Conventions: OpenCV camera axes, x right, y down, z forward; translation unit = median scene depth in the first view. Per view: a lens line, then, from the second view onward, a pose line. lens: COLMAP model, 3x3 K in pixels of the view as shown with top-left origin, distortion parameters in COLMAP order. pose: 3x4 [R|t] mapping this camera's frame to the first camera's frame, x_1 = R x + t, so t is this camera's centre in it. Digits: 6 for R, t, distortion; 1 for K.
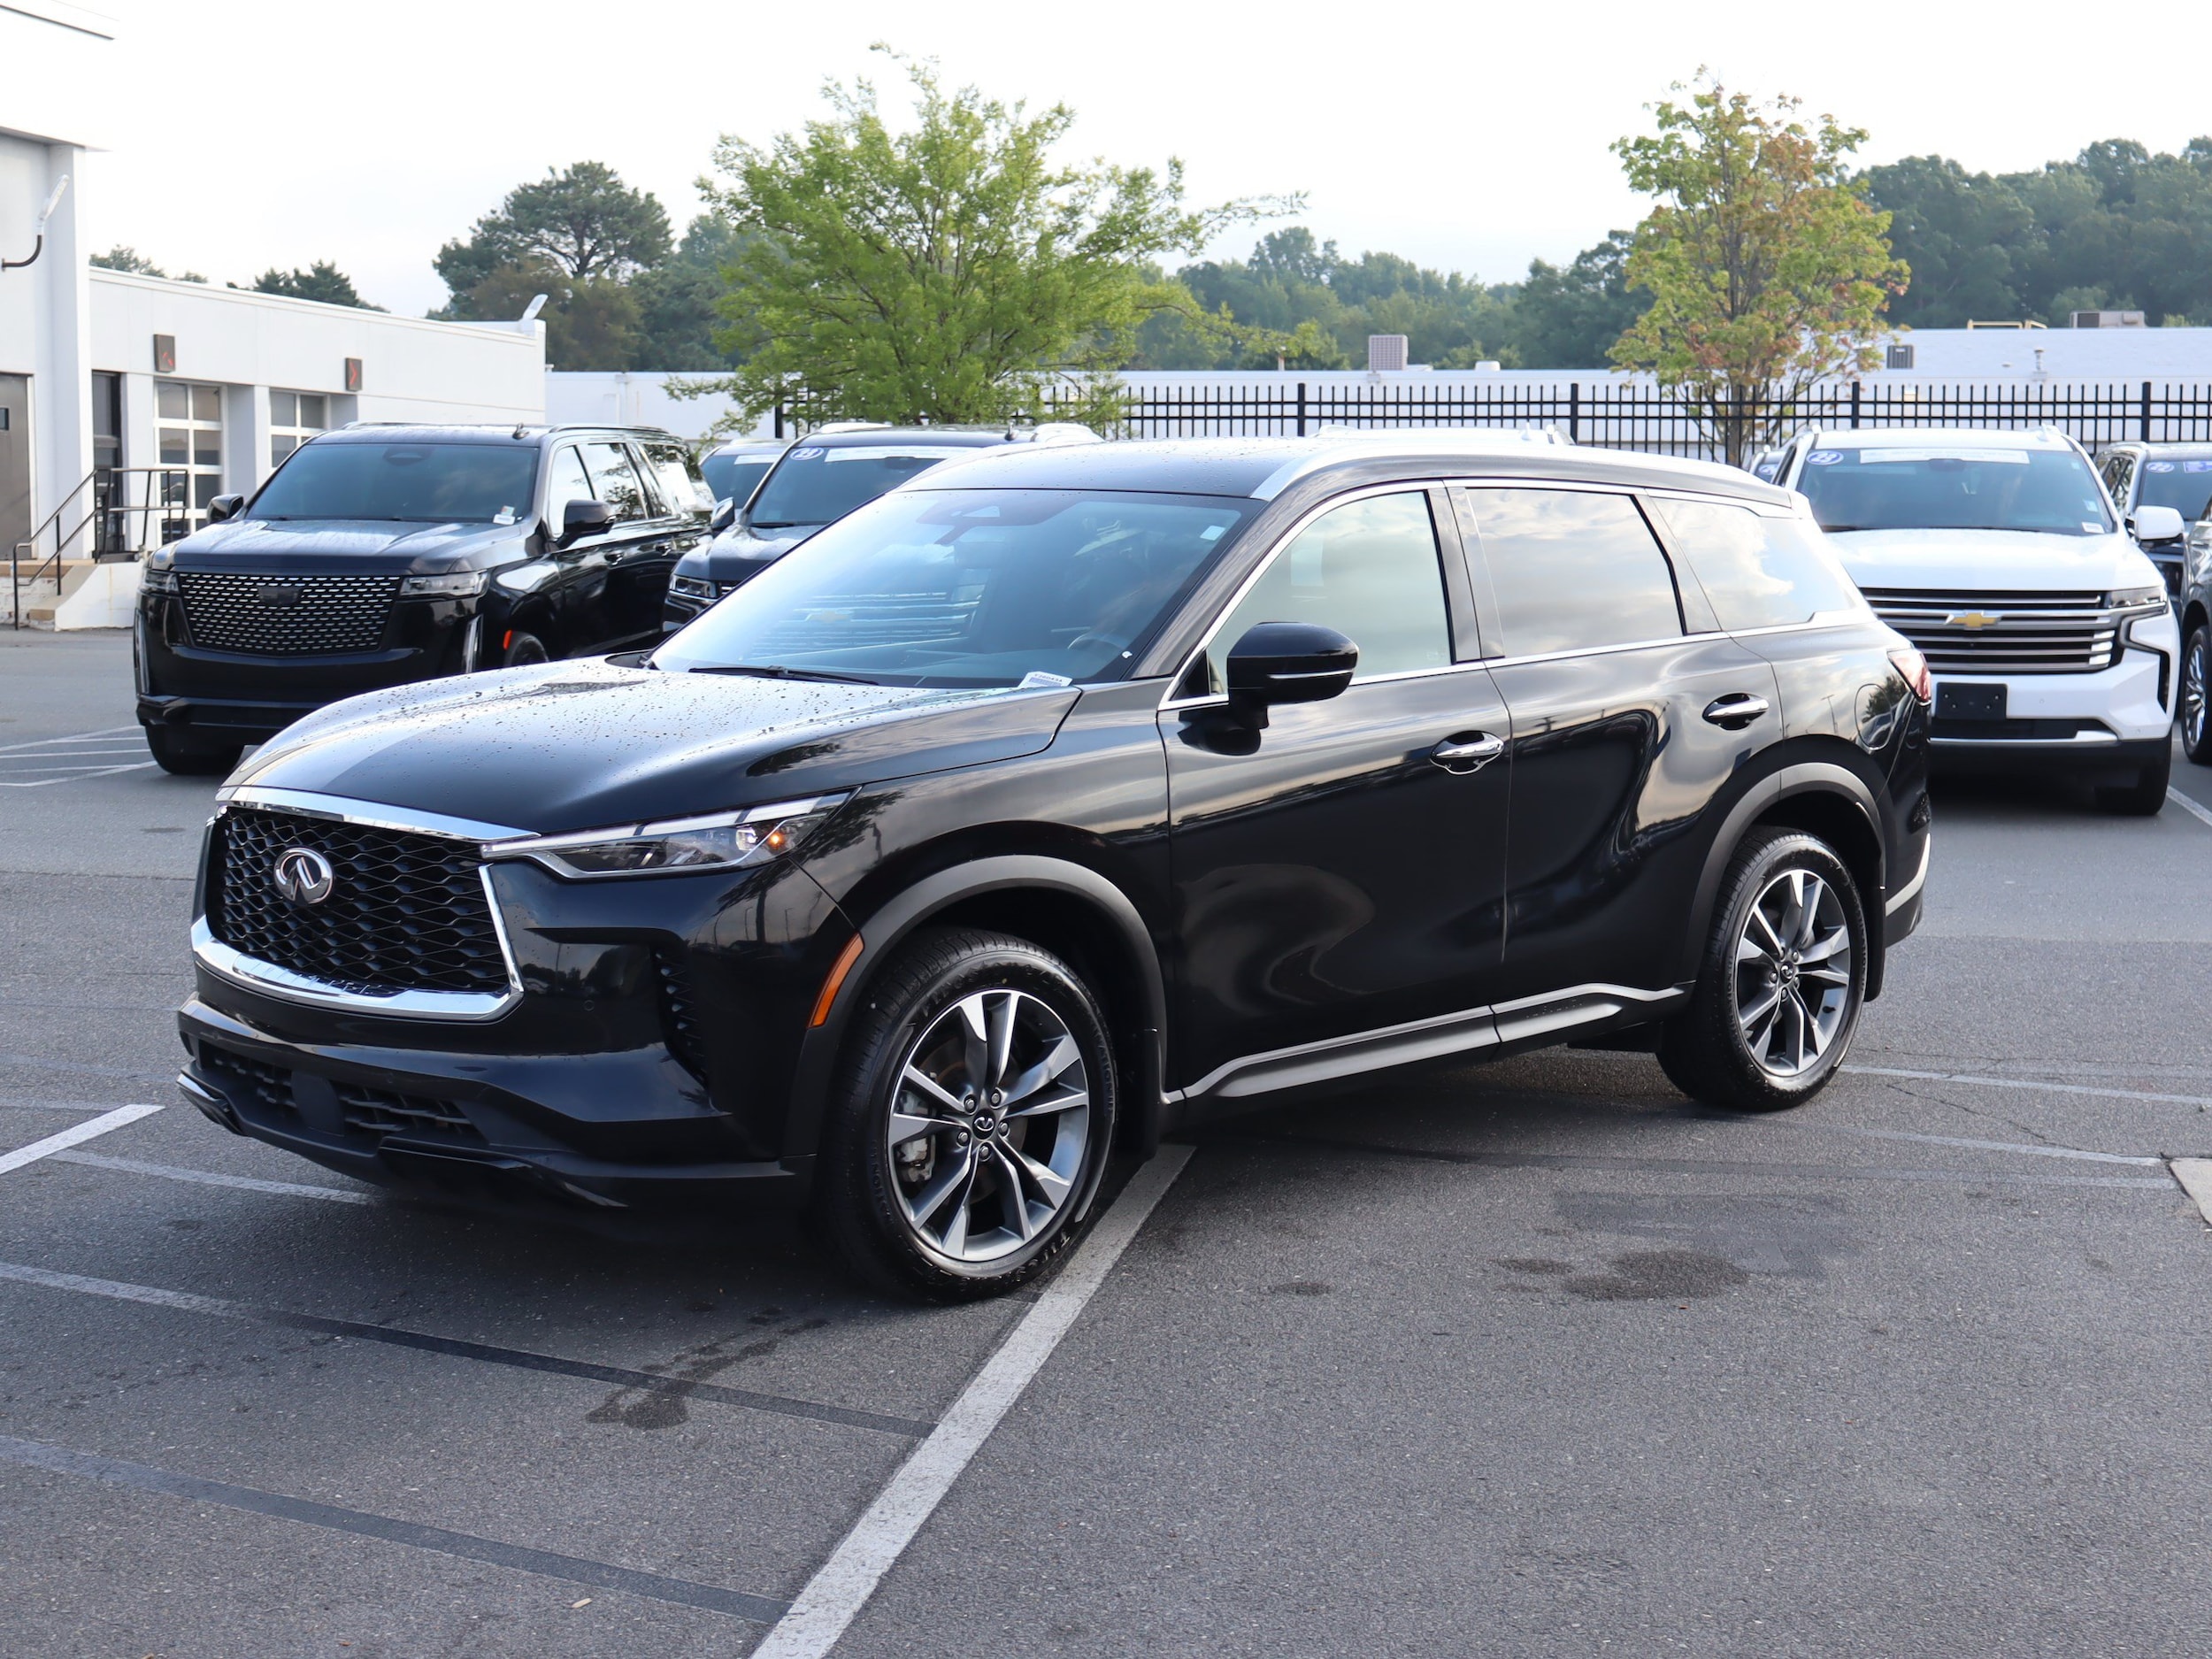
lens RADIAL K [[3221.7, 0, 1106.0], [0, 3221.7, 829.5], [0, 0, 1]] dist [0.013058, -0.065306]
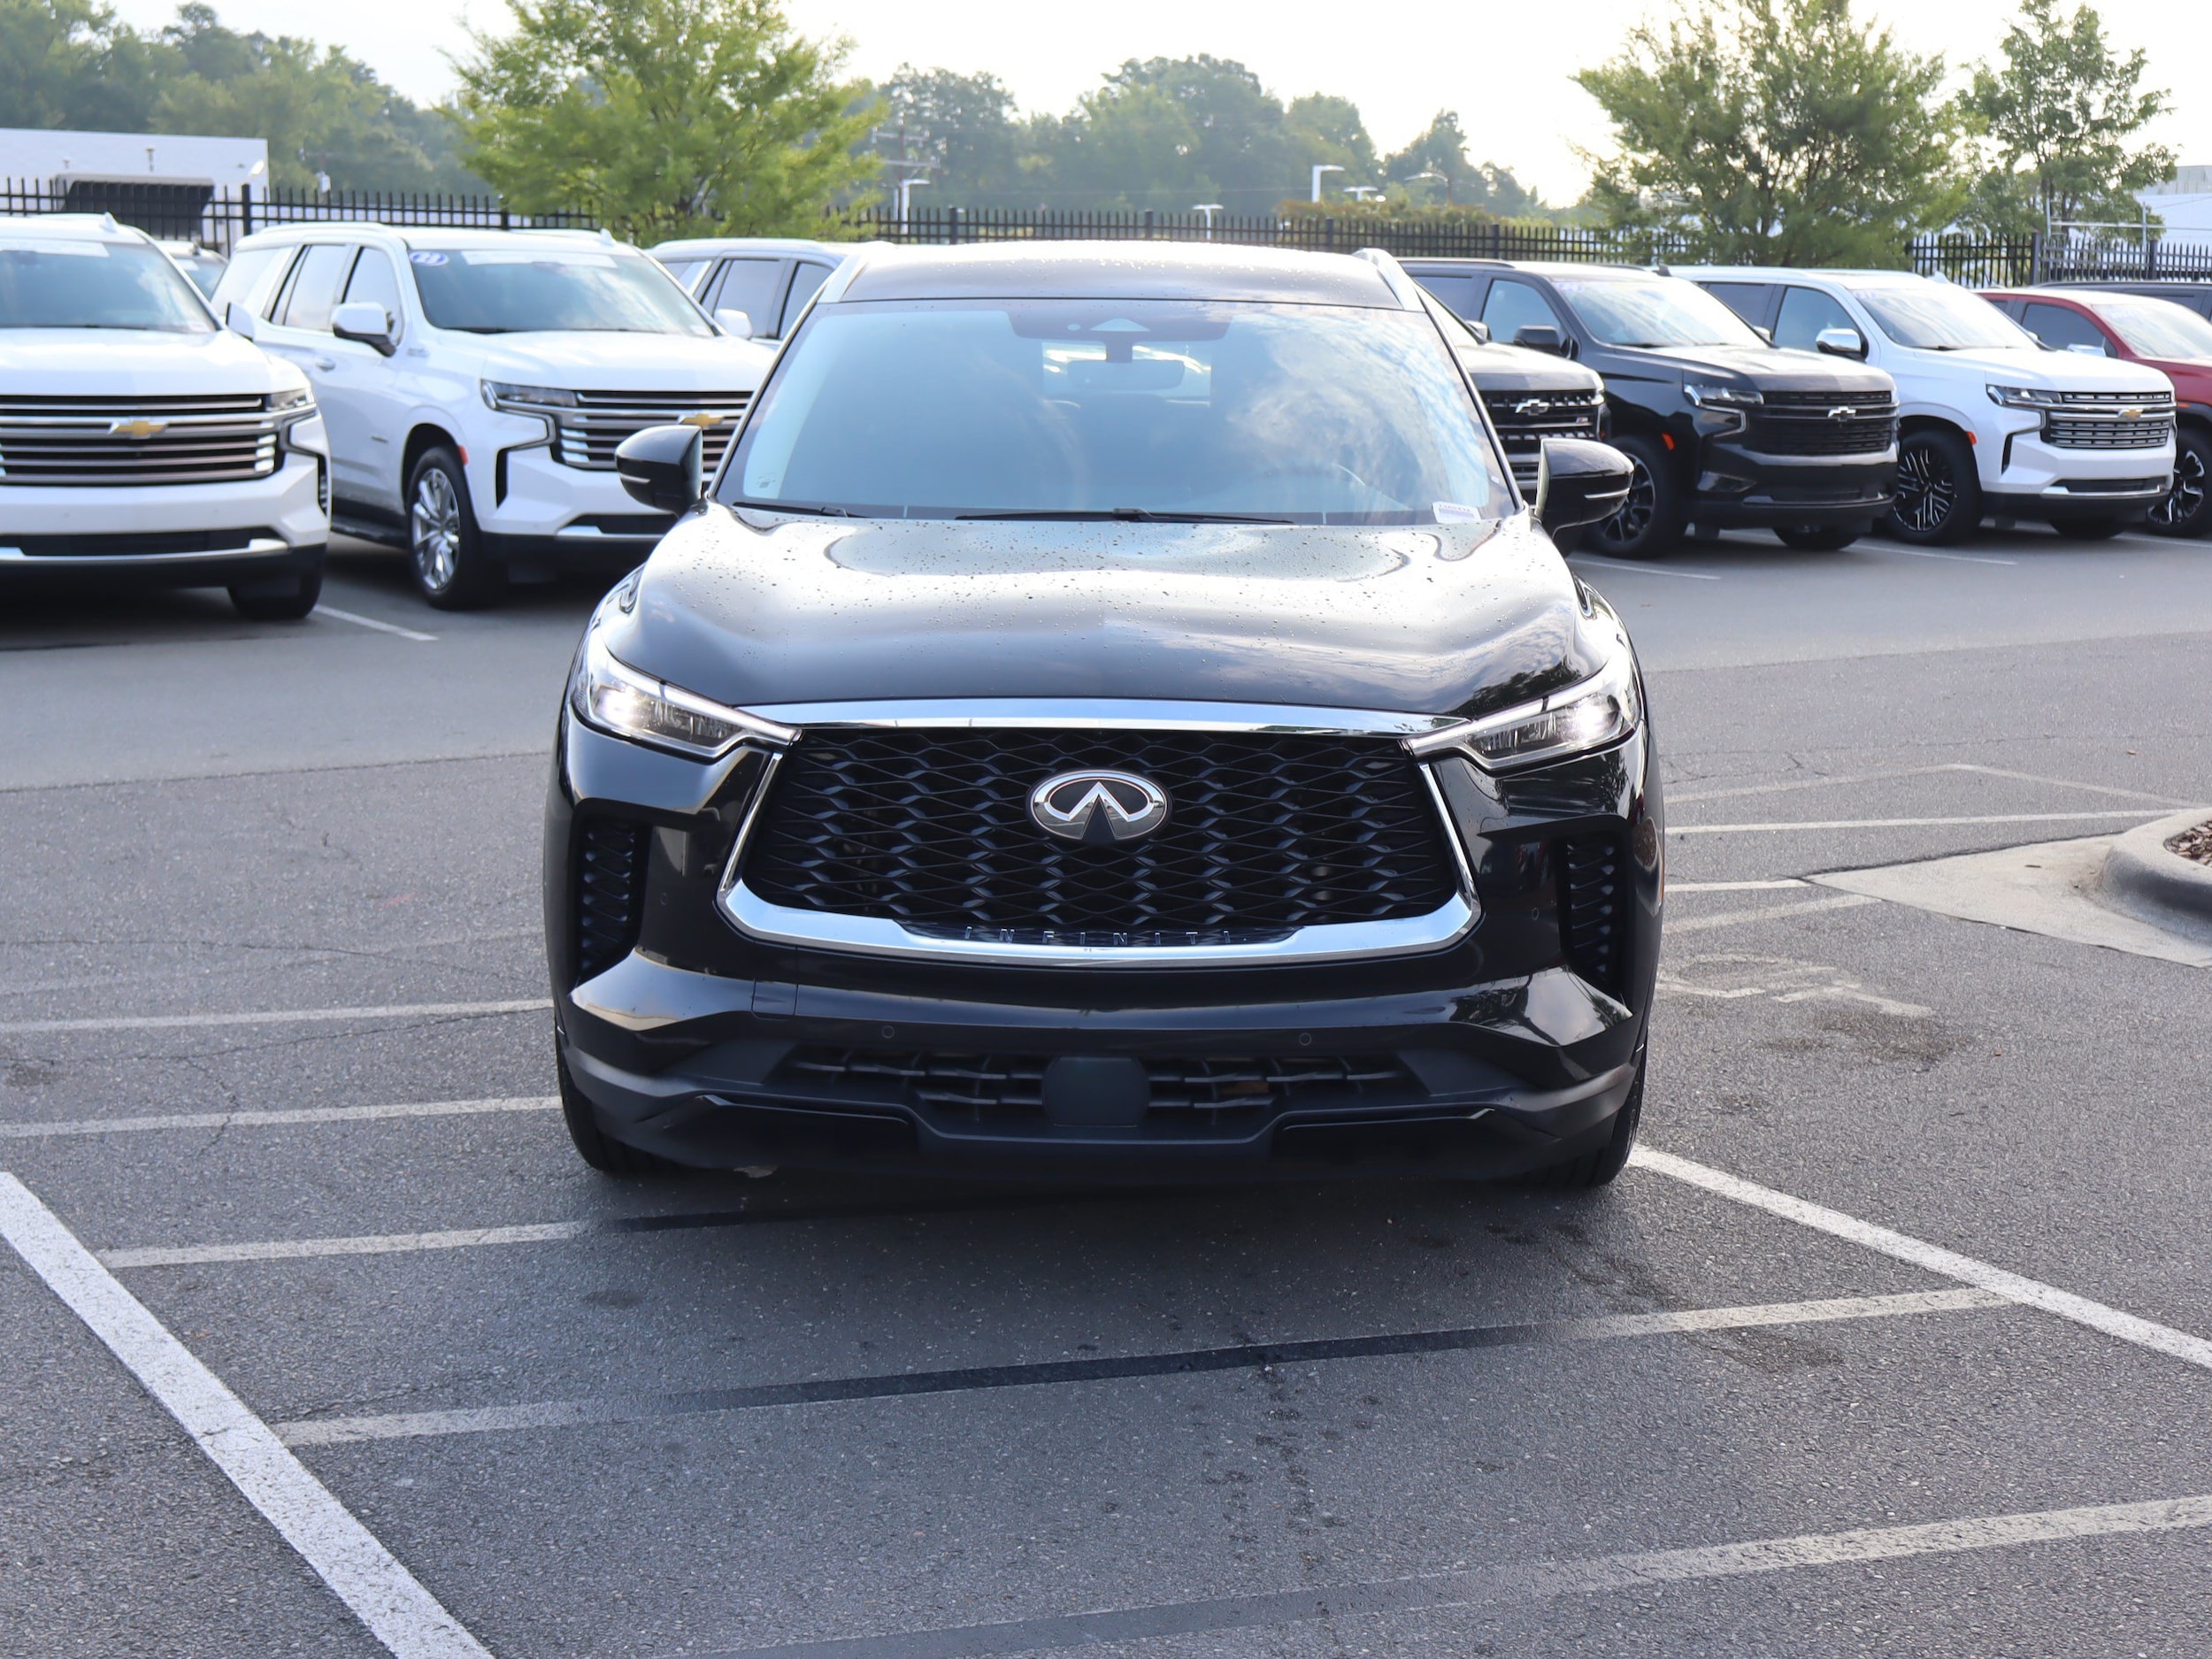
lens RADIAL K [[3079.0, 0, 1106.0], [0, 3079.0, 829.5], [0, 0, 1]] dist [0.155080, -0.029893]
pose [[0.693497, -0.117139, 0.710873, -0.770937], [0.070156, 0.992984, 0.095186, -0.050533], [-0.717036, -0.016139, 0.696850, 0.475907]]
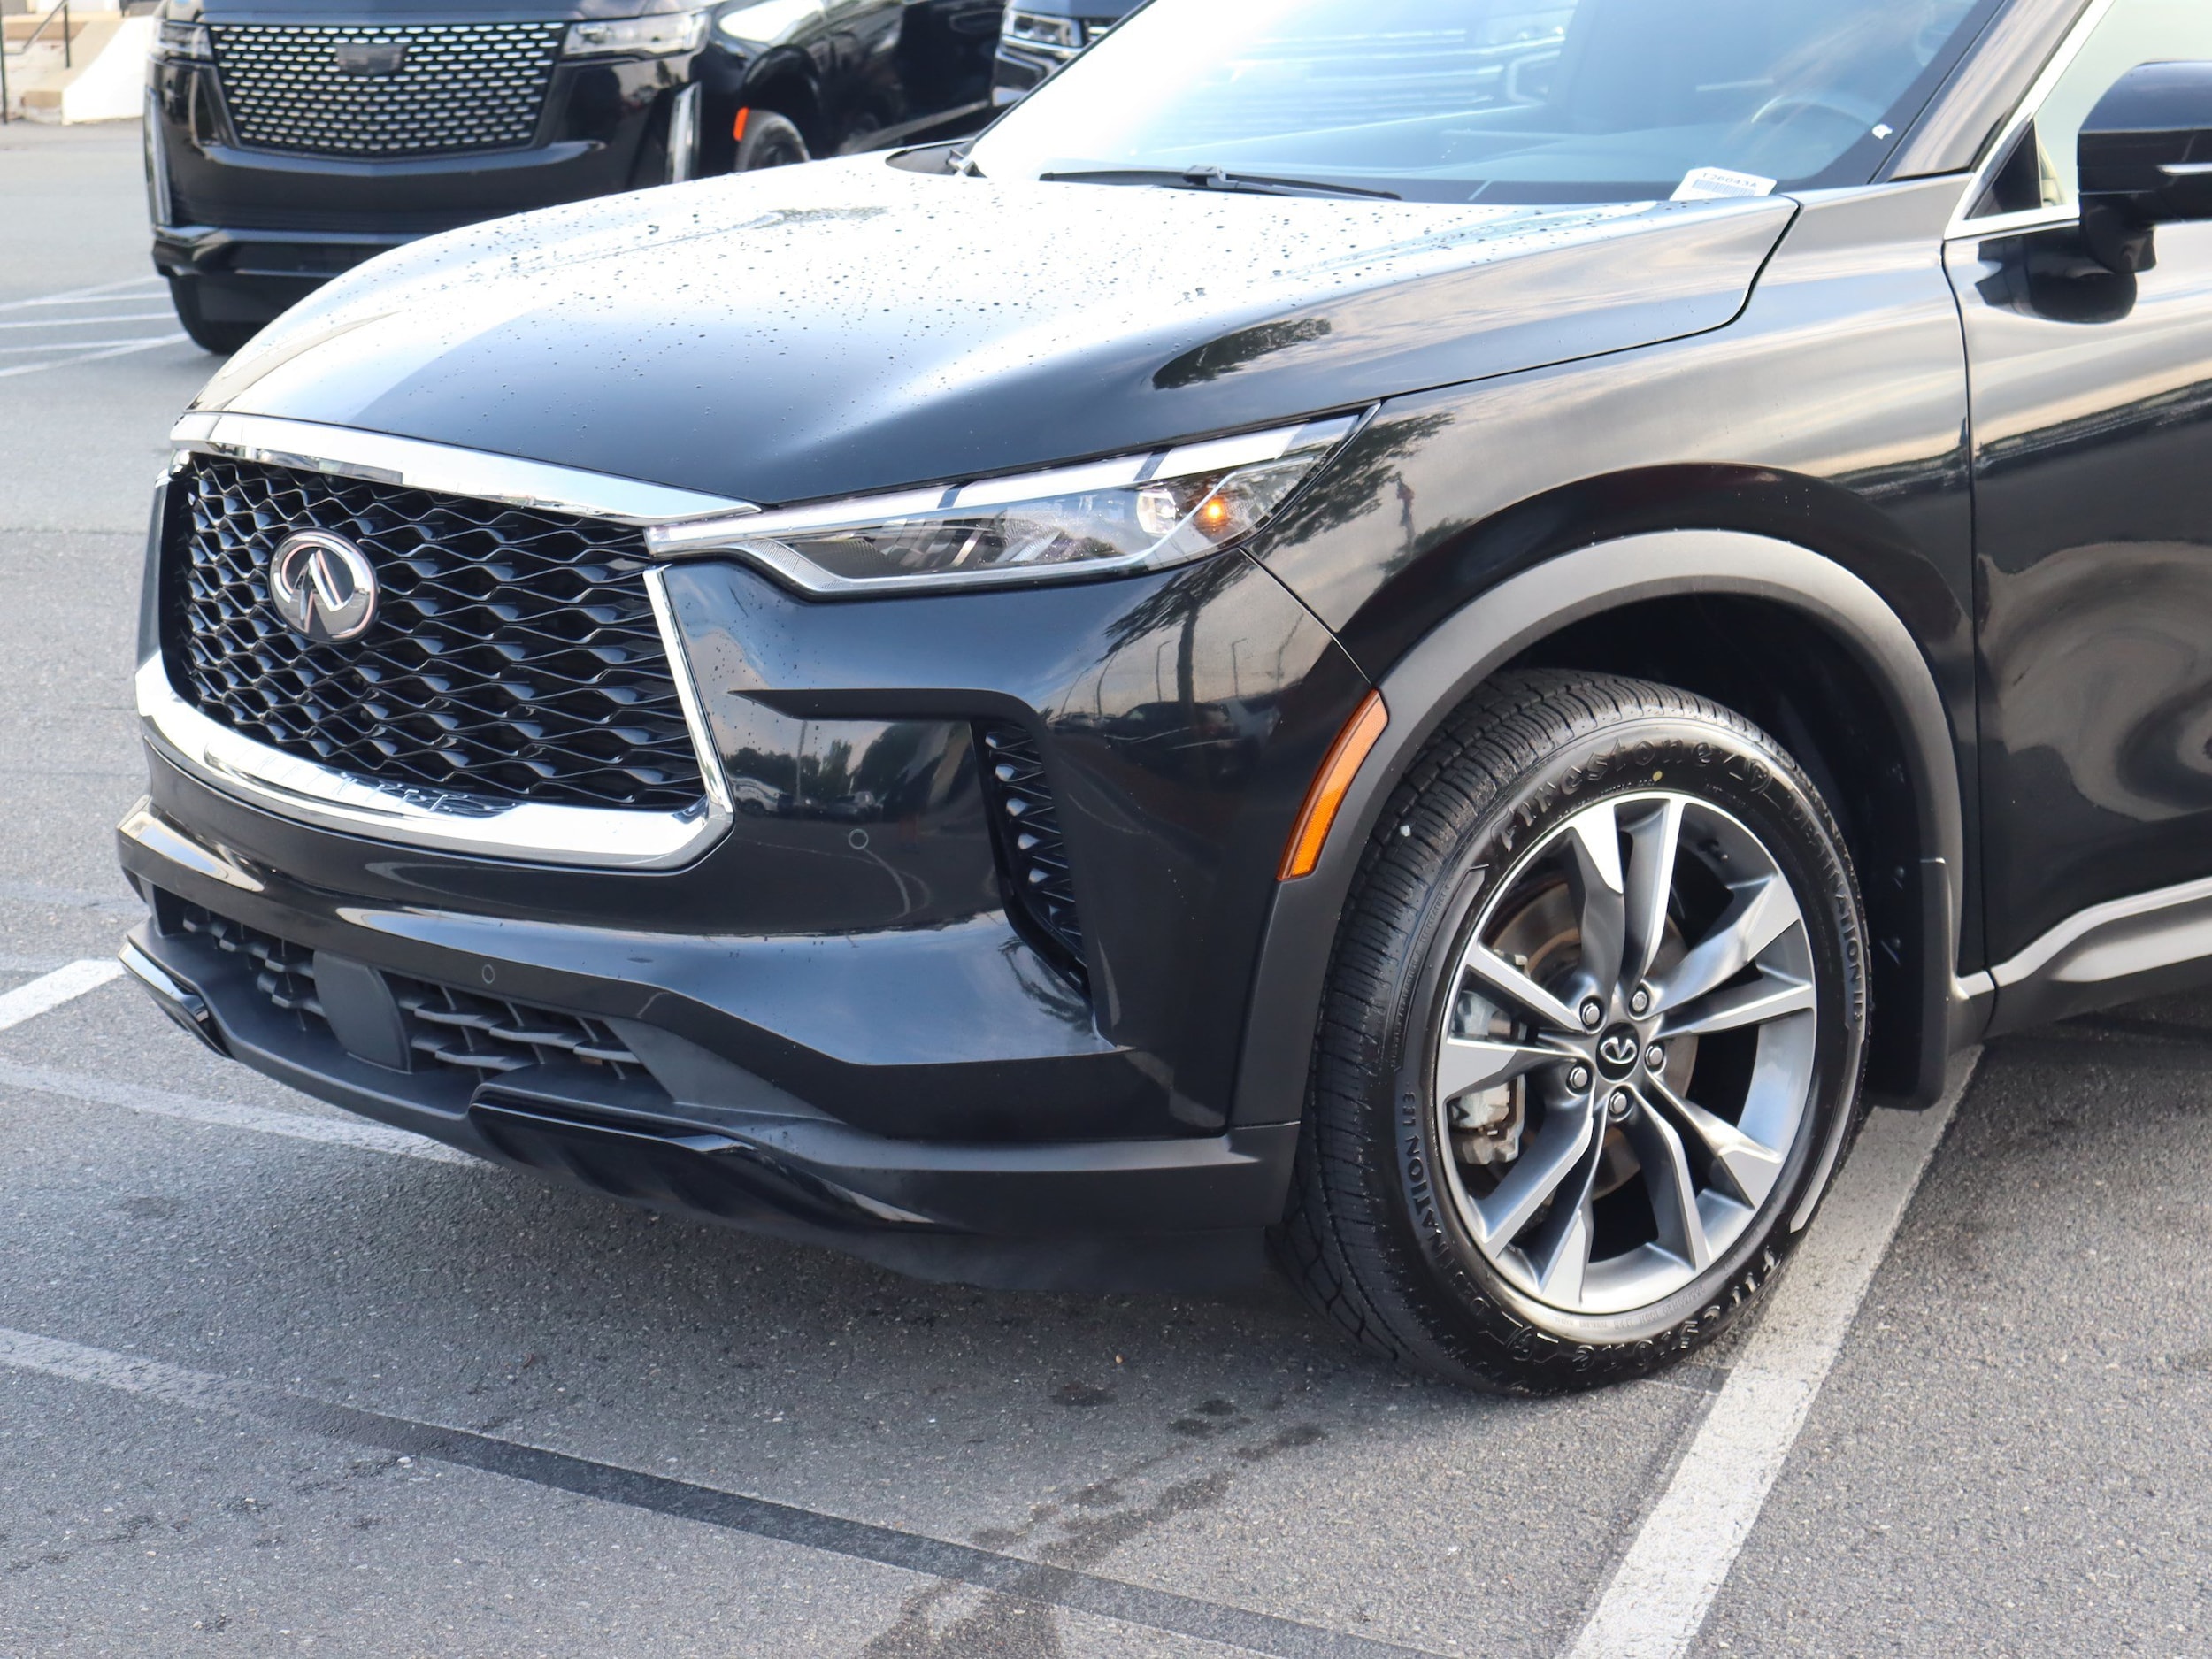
lens RADIAL K [[4810.2, 0, 1106.0], [0, 4810.2, 829.5], [0, 0, 1]] dist [0.001154, -0.029184]
pose [[0.993314, -0.003038, -0.115405, -0.030357], [0.013352, 0.995968, 0.088708, -0.013864], [0.114670, -0.089656, 0.989350, 0.228682]]
